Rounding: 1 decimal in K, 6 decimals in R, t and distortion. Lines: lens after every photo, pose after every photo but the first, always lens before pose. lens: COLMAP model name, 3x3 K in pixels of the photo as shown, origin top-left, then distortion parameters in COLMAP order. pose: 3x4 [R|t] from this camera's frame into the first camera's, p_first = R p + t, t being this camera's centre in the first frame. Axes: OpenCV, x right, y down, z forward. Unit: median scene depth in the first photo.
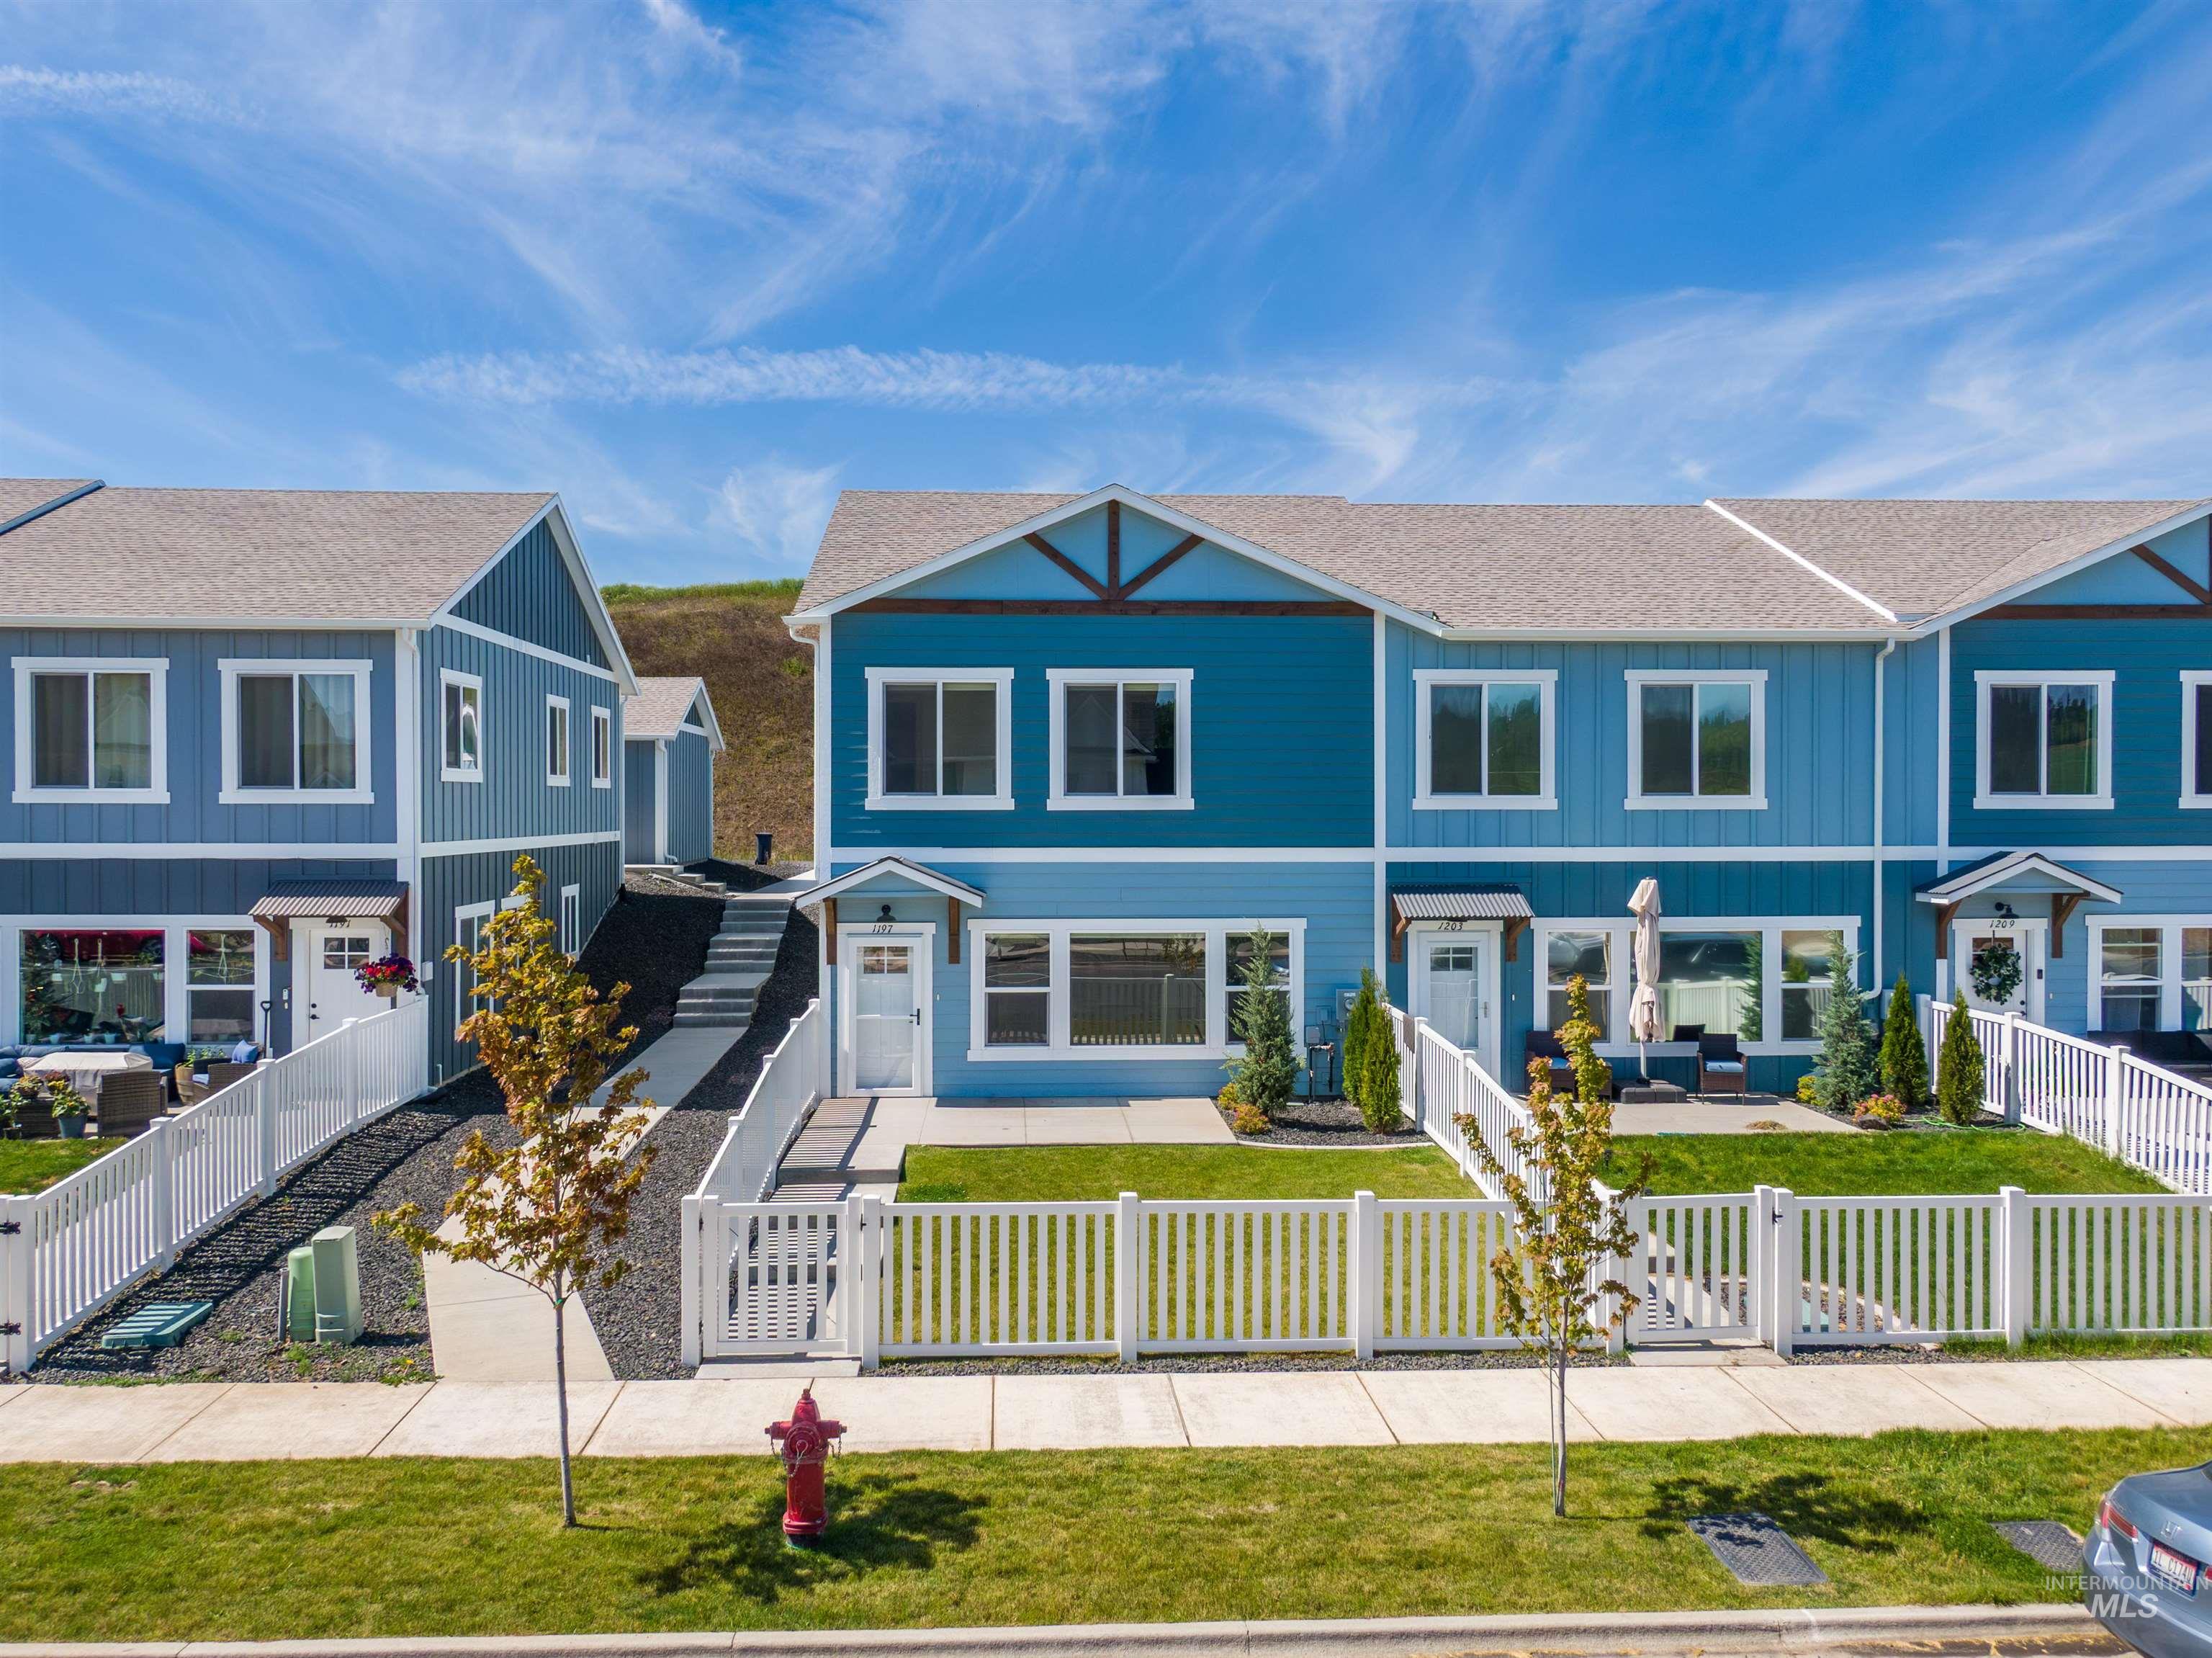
lens RADIAL K [[1754.6, 0, 1121.6], [0, 1754.6, 822.0], [0, 0, 1]] dist [0.031098, -0.059545]
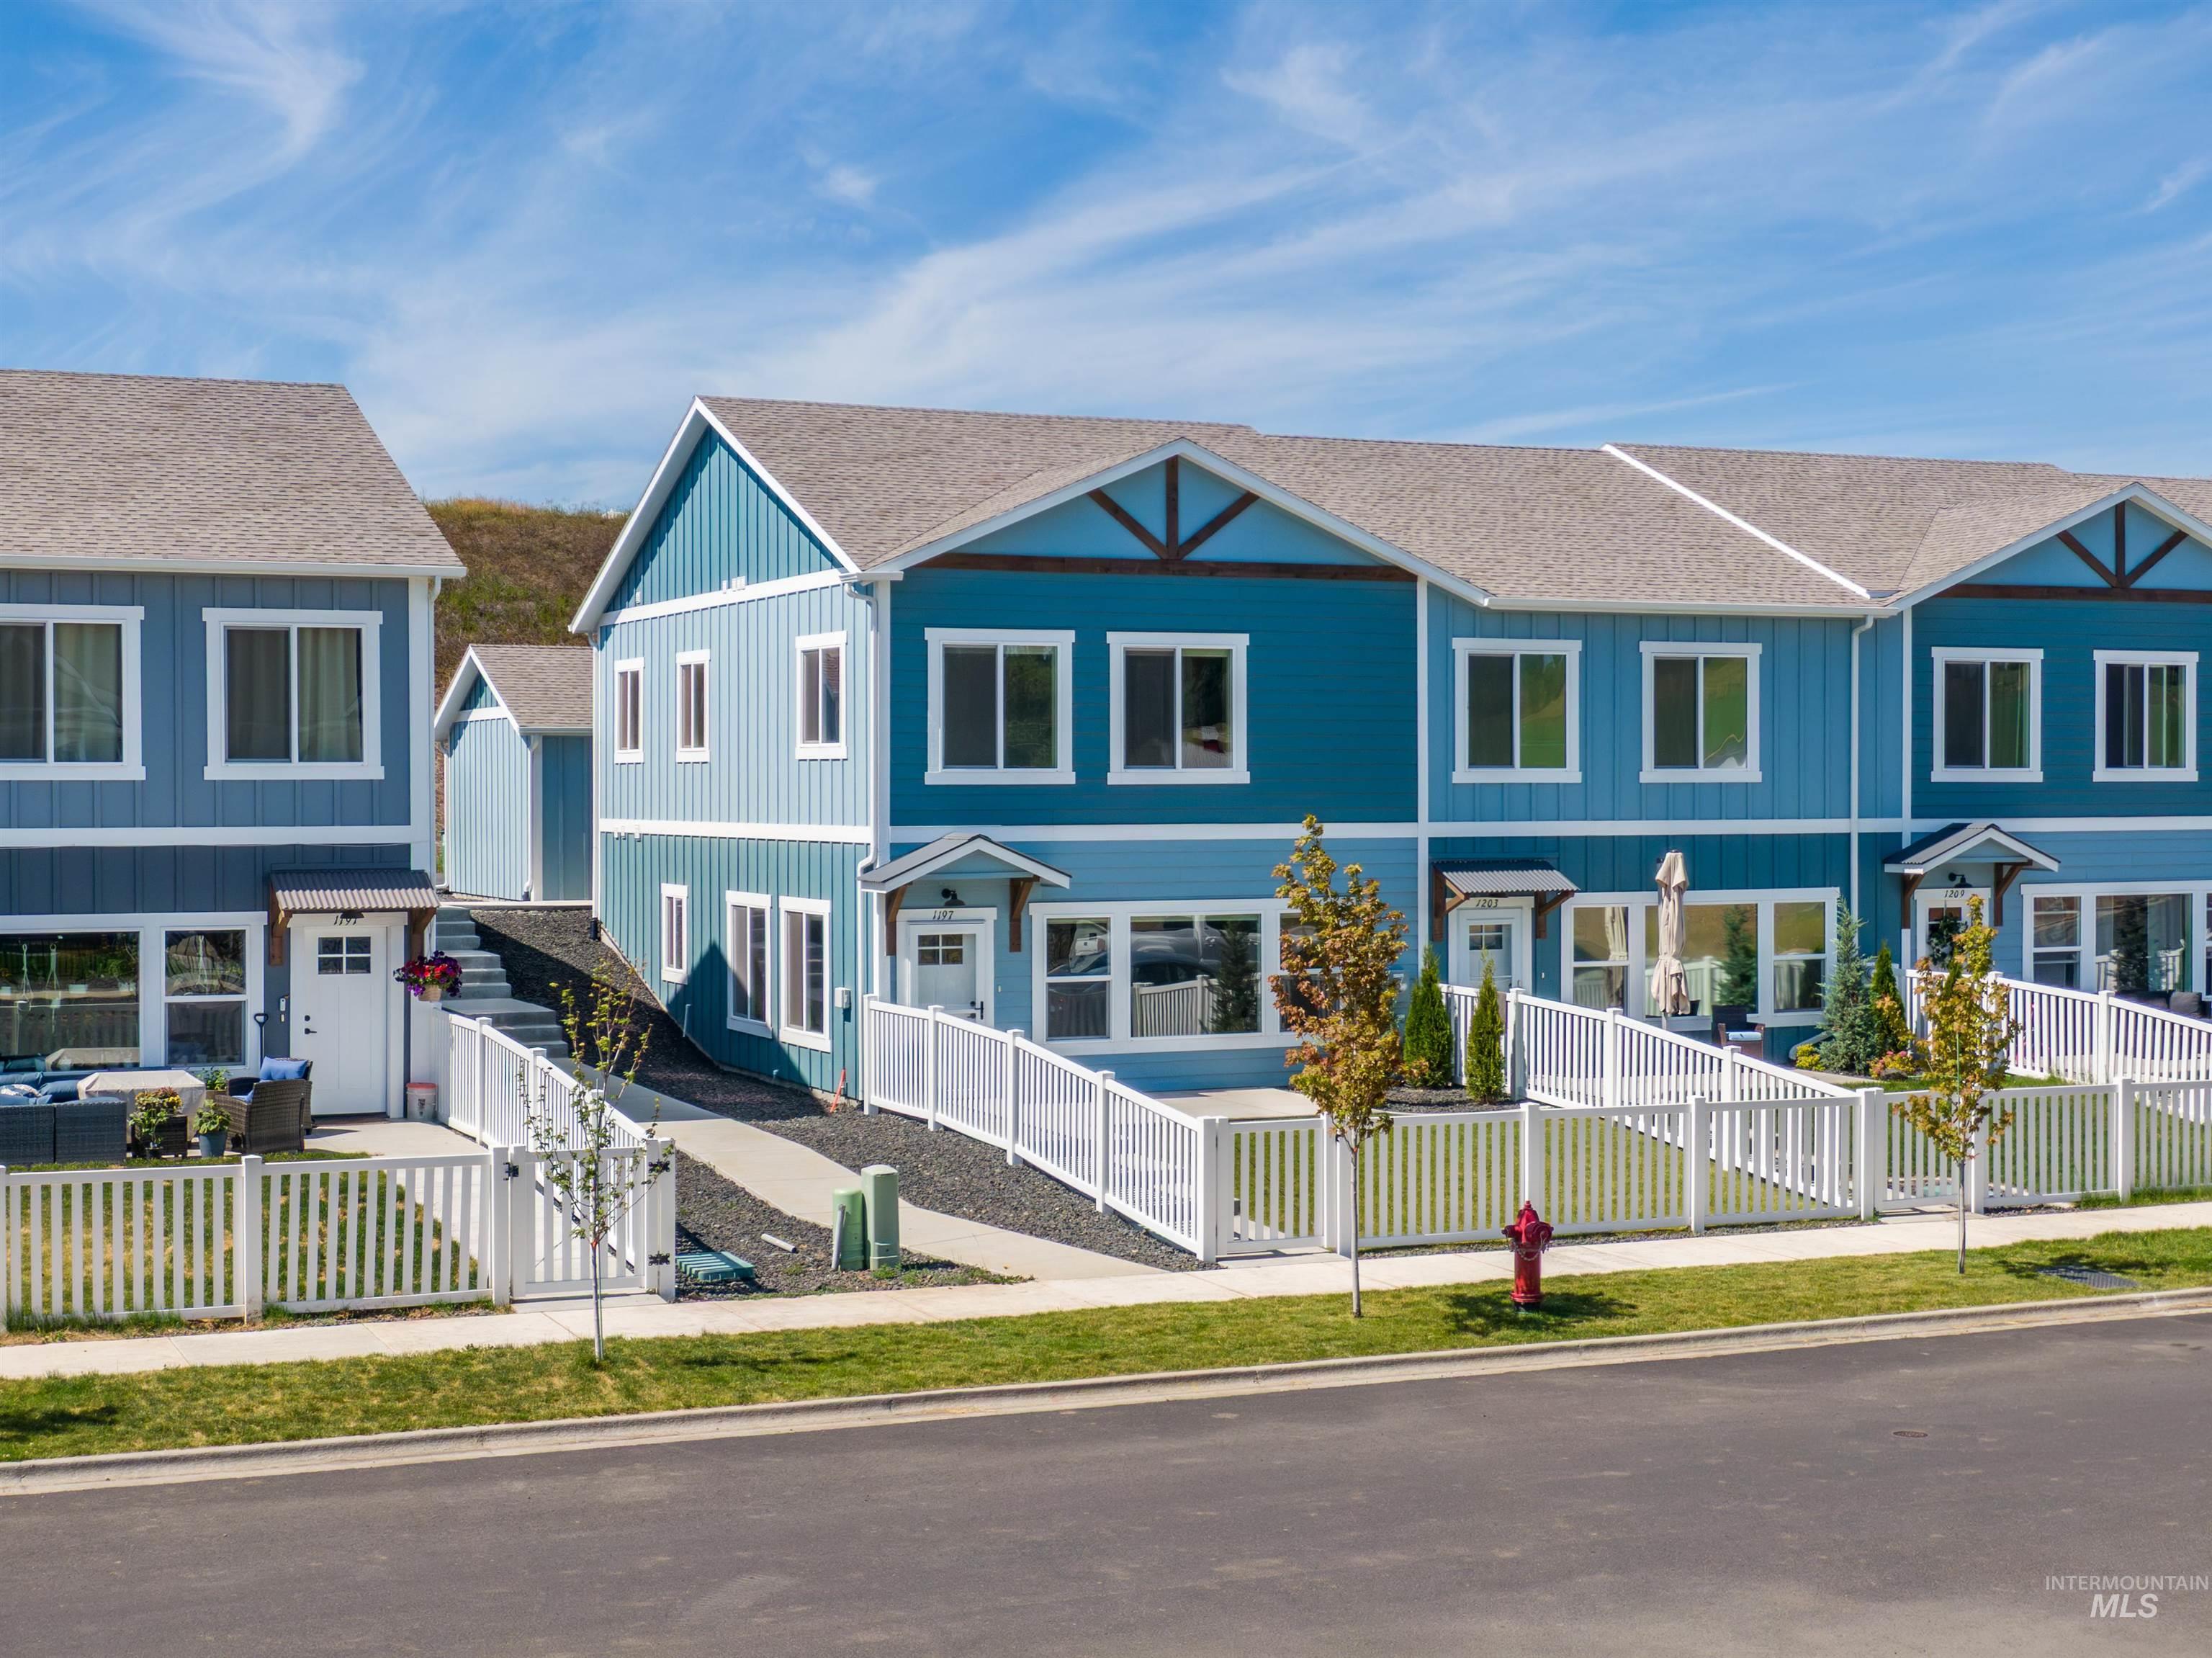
lens RADIAL K [[3117.8, 0, 1106.0], [0, 3117.8, 829.0], [0, 0, 1]] dist [-0.015951, -0.017590]
pose [[0.934545, -0.006731, 0.355782, -0.624016], [0.005169, 0.999972, 0.005341, 0.007979], [-0.355808, -0.003153, 0.934554, -0.534976]]
